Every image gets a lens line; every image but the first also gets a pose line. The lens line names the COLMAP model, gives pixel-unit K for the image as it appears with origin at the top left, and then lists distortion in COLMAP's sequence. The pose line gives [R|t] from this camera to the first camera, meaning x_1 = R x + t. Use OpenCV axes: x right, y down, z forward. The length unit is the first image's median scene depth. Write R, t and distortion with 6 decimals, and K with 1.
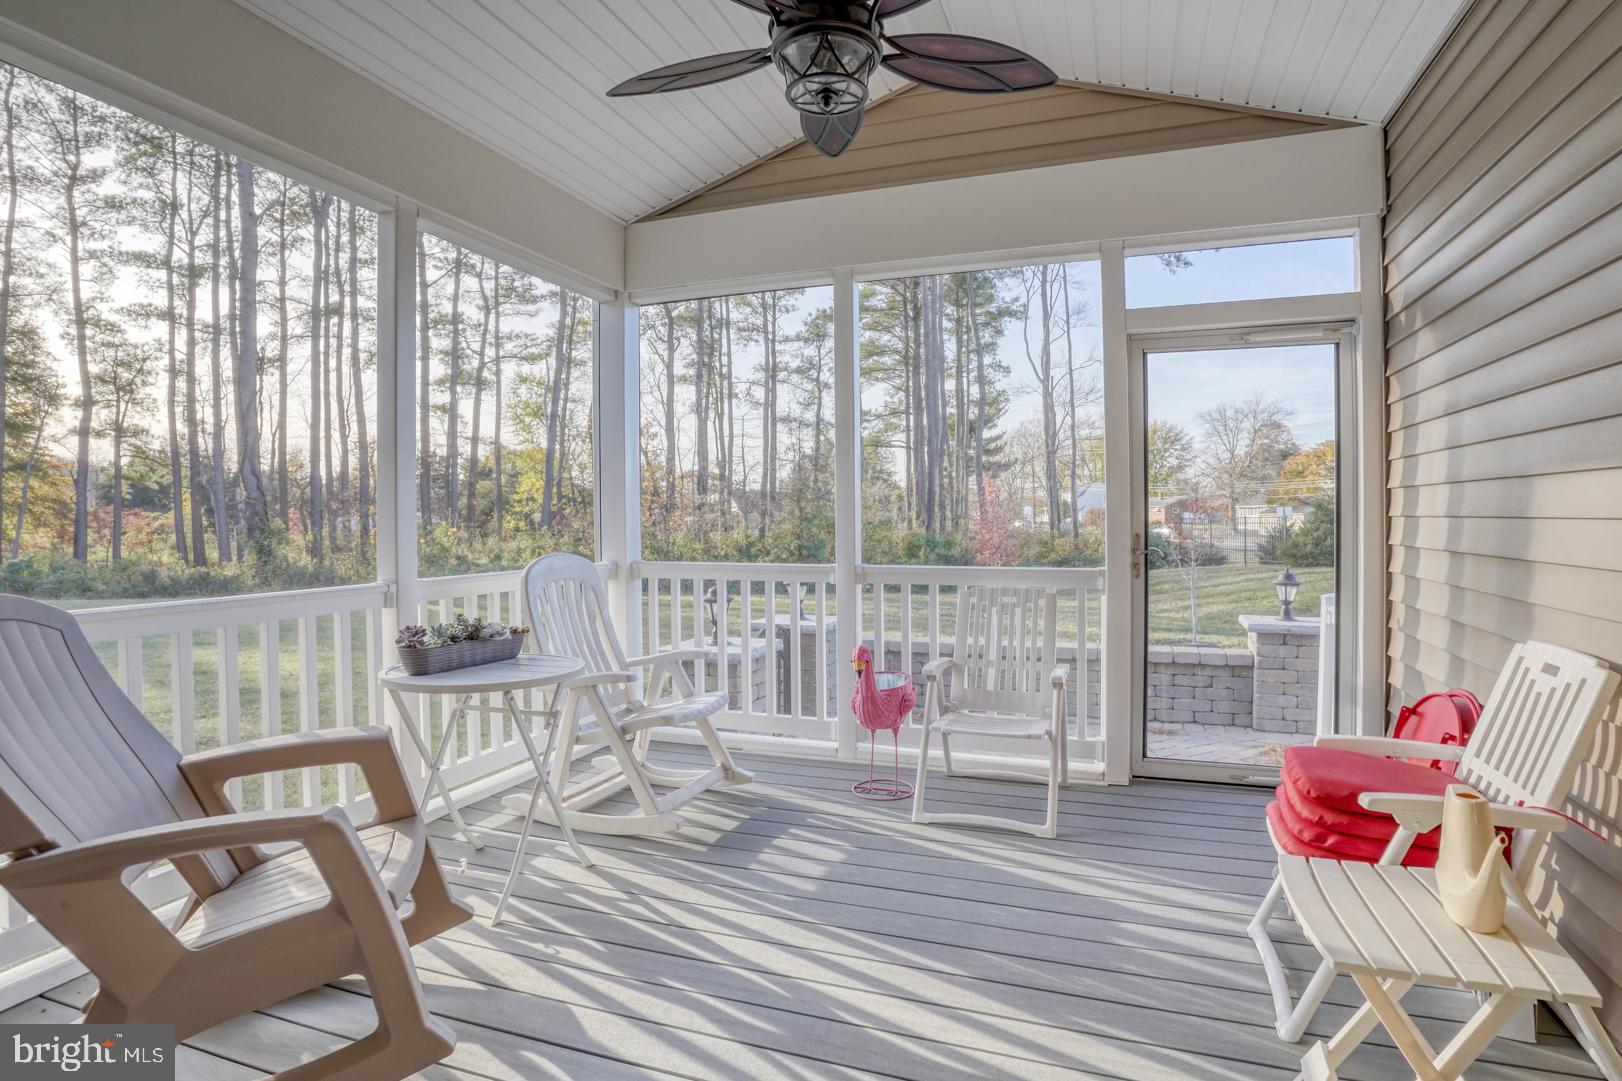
lens RADIAL K [[824.5, 0, 847.1], [0, 824.5, 521.2], [0, 0, 1]] dist [-0.052913, 0.016892]
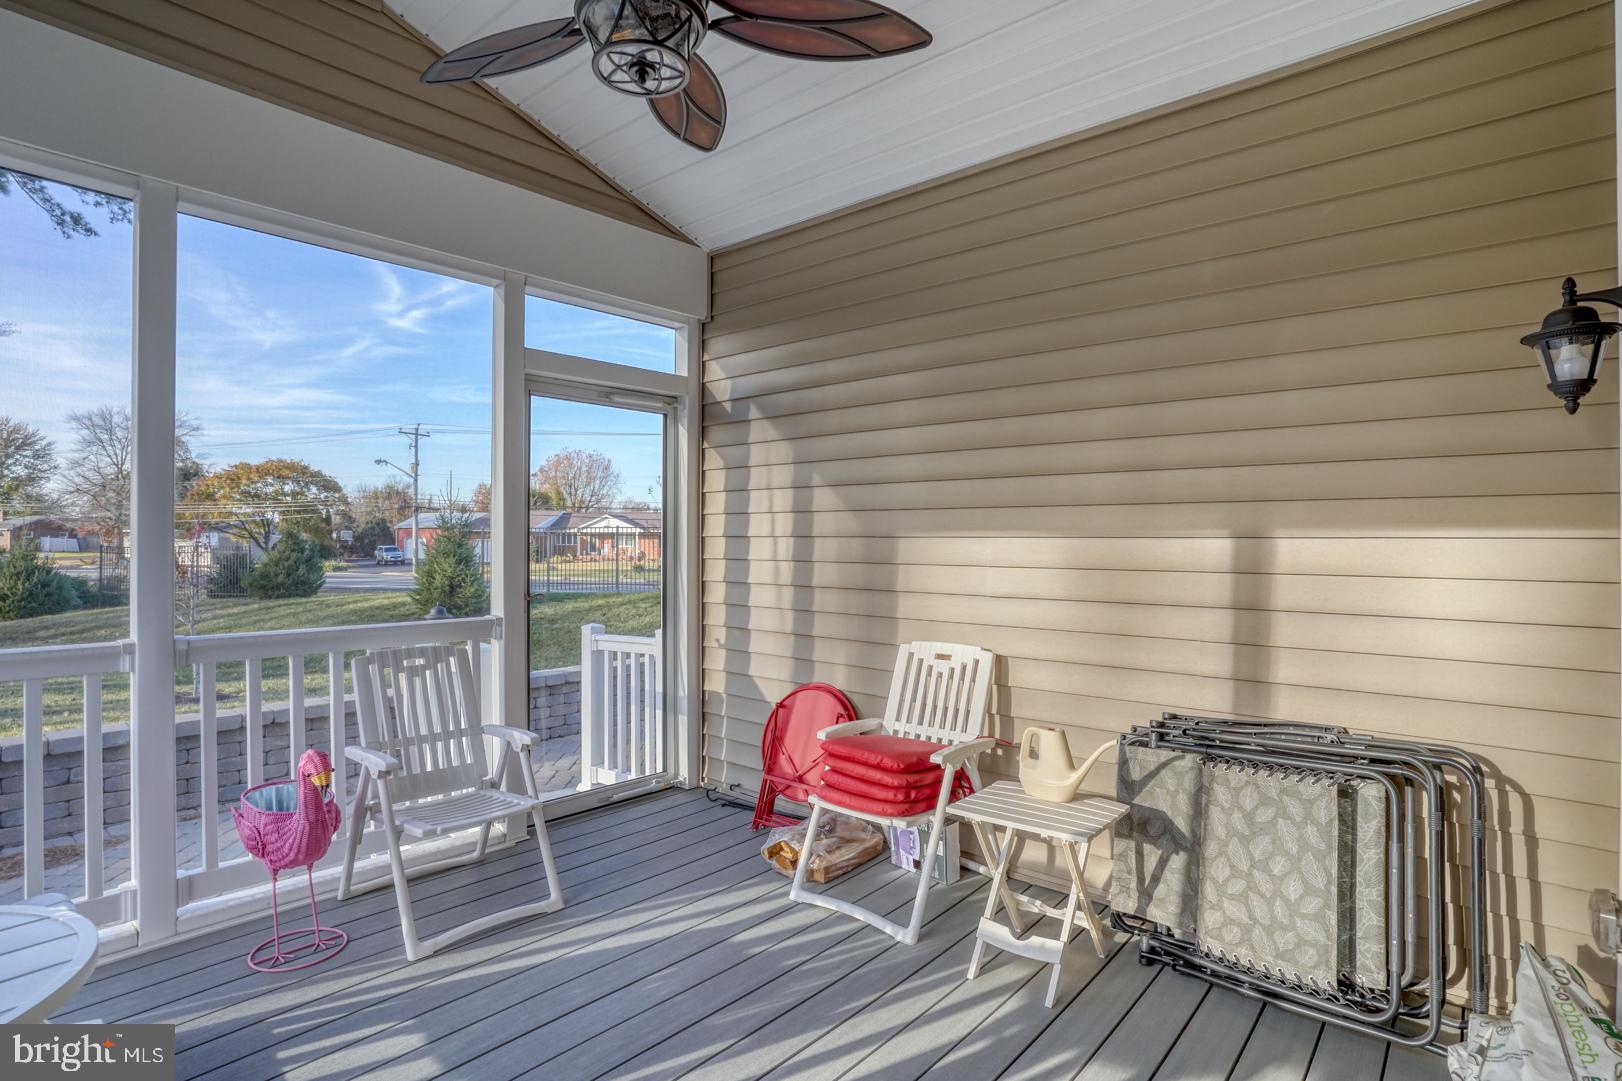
lens RADIAL K [[824.5, 0, 821.2], [0, 824.5, 538.9], [0, 0, 1]] dist [-0.052913, 0.016892]
pose [[0.382038, 0.009856, 0.924094, -0.429436], [0.000012, 0.999943, -0.010670, -0.021703], [-0.924147, 0.004087, 0.382016, 0.313910]]
